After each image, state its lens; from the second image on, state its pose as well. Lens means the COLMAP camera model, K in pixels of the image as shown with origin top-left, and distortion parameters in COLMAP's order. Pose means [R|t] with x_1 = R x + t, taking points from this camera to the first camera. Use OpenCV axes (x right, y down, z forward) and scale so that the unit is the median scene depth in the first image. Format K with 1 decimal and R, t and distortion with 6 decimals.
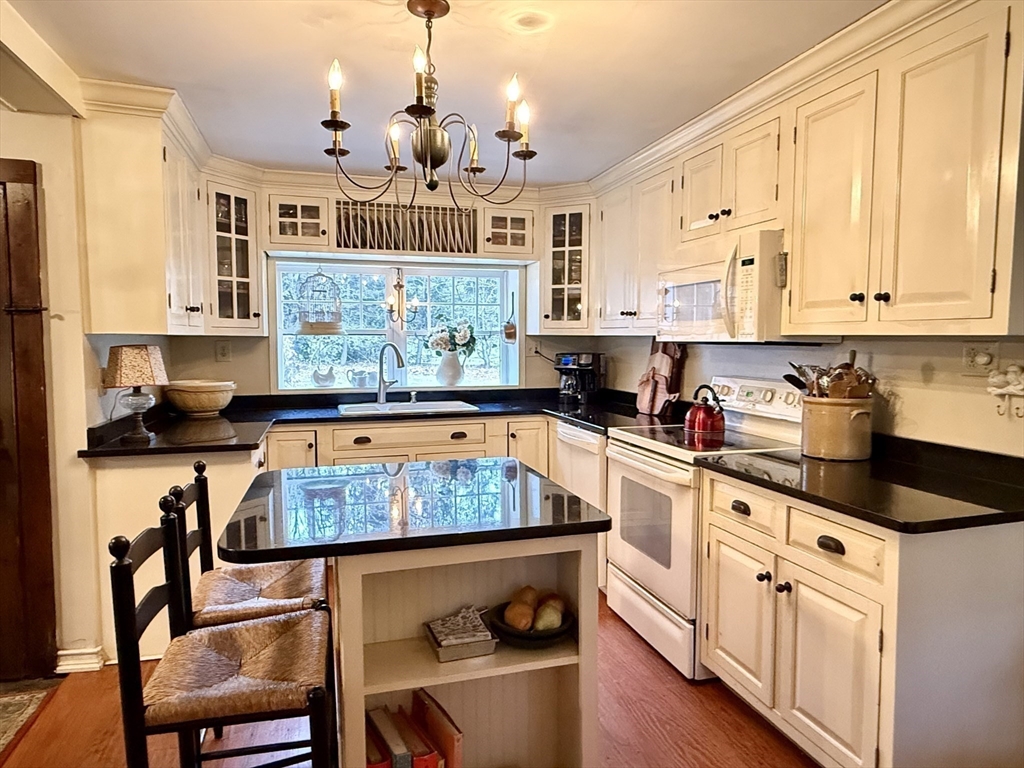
lens RADIAL K [[639.4, 0, 512.0], [0, 639.4, 384.0], [0, 0, 1]] dist [0.002603, 0.000648]
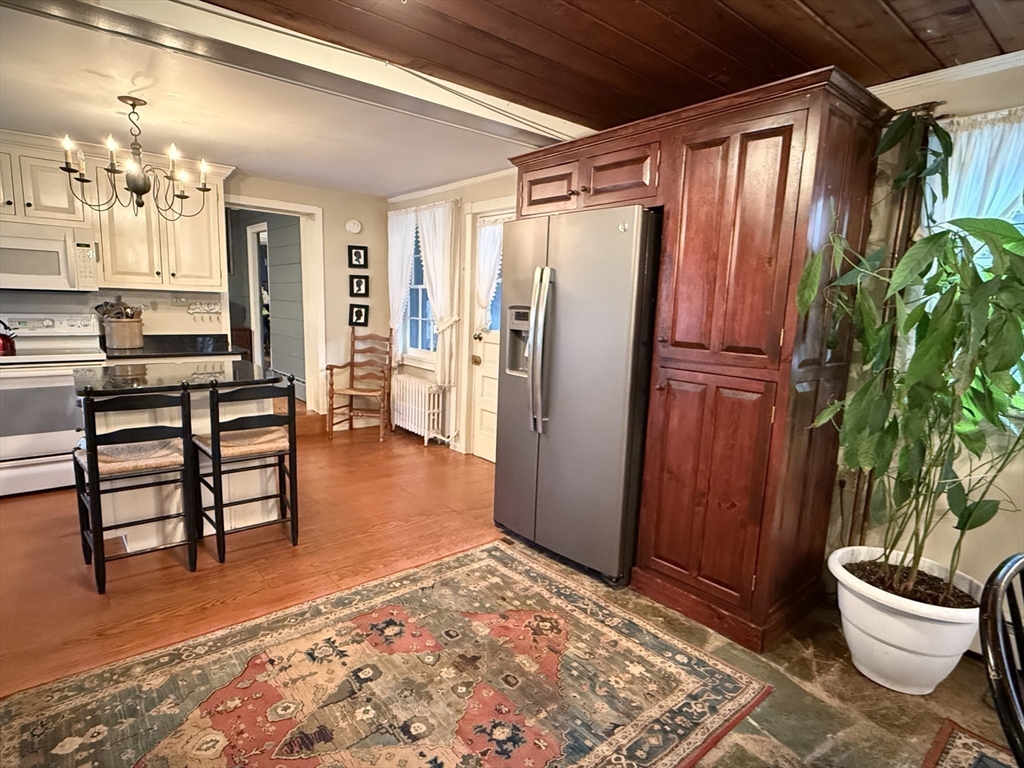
lens RADIAL K [[541.5, 0, 512.0], [0, 541.5, 384.0], [0, 0, 1]] dist [0.002189, -0.001035]
pose [[-0.398848, -0.153592, 0.904063, -1.042889], [0.029051, 0.983262, 0.179864, -0.032887], [-0.916557, 0.098002, -0.387710, 0.362843]]
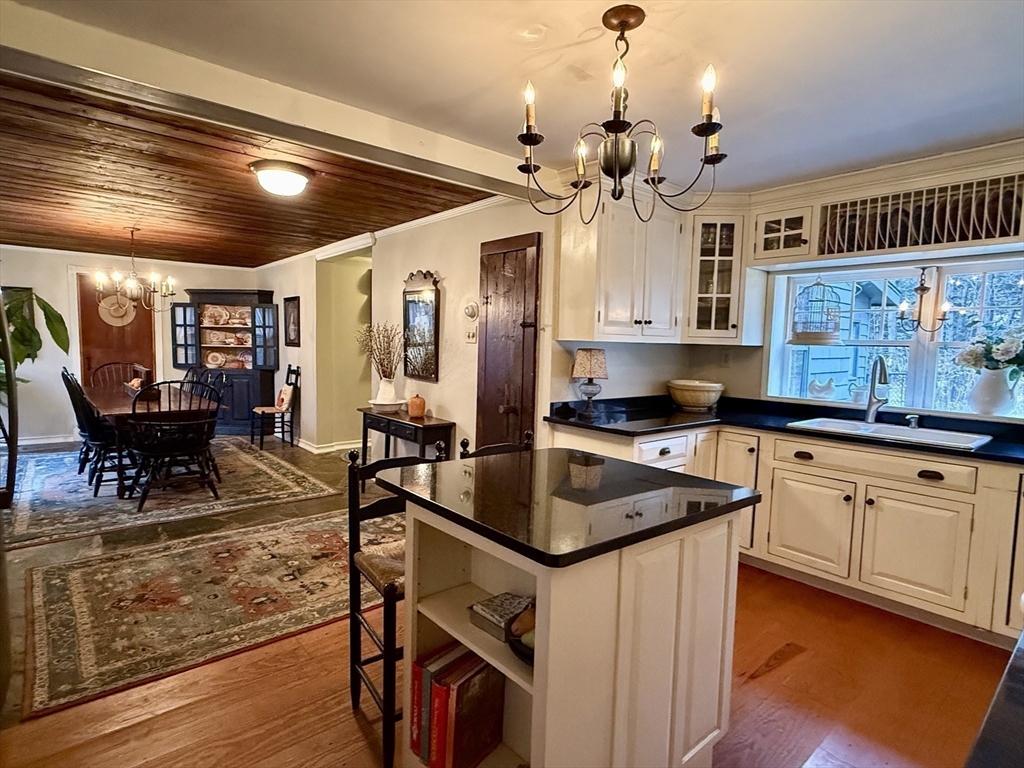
lens RADIAL K [[546.4, 0, 511.6], [0, 546.4, 387.5], [0, 0, 1]] dist [0.003693, -0.000473]
pose [[0.403049, 0.084536, -0.911266, 0.334234], [-0.086127, 0.994809, 0.054193, -0.019887], [0.911117, 0.056642, 0.408238, 0.268332]]
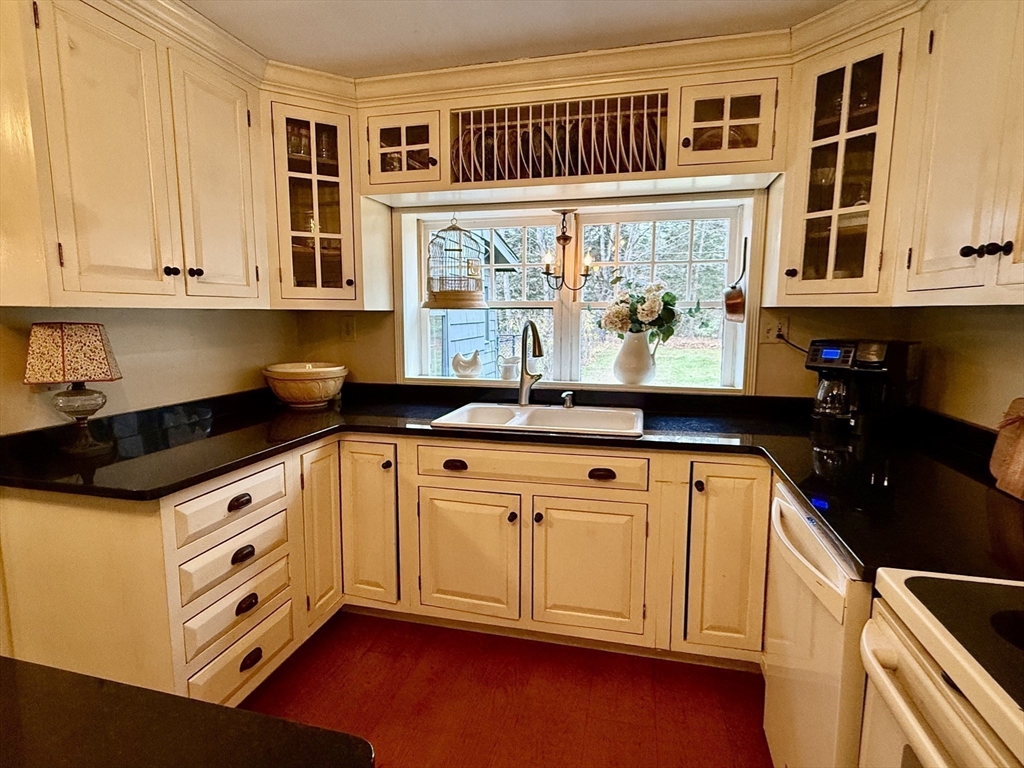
lens RADIAL K [[541.5, 0, 512.0], [0, 541.5, 384.0], [0, 0, 1]] dist [0.002189, -0.001035]
pose [[0.860192, 0.065884, -0.505696, 0.103895], [-0.035974, 0.996989, 0.068698, -0.039598], [0.508700, -0.040901, 0.859972, 0.553768]]
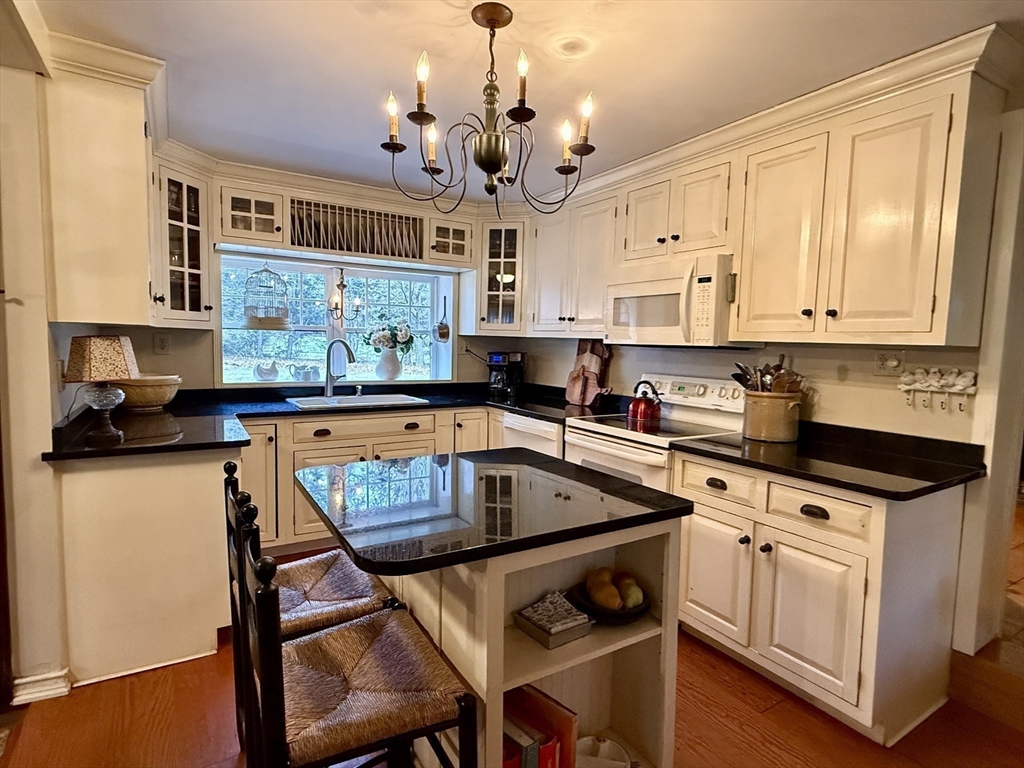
lens RADIAL K [[541.5, 0, 512.0], [0, 541.5, 384.0], [0, 0, 1]] dist [0.002189, -0.001035]
pose [[0.964938, 0.001917, 0.262471, -0.171315], [-0.005045, 0.999924, 0.011244, -0.002451], [-0.262430, -0.012174, 0.964874, 0.072953]]
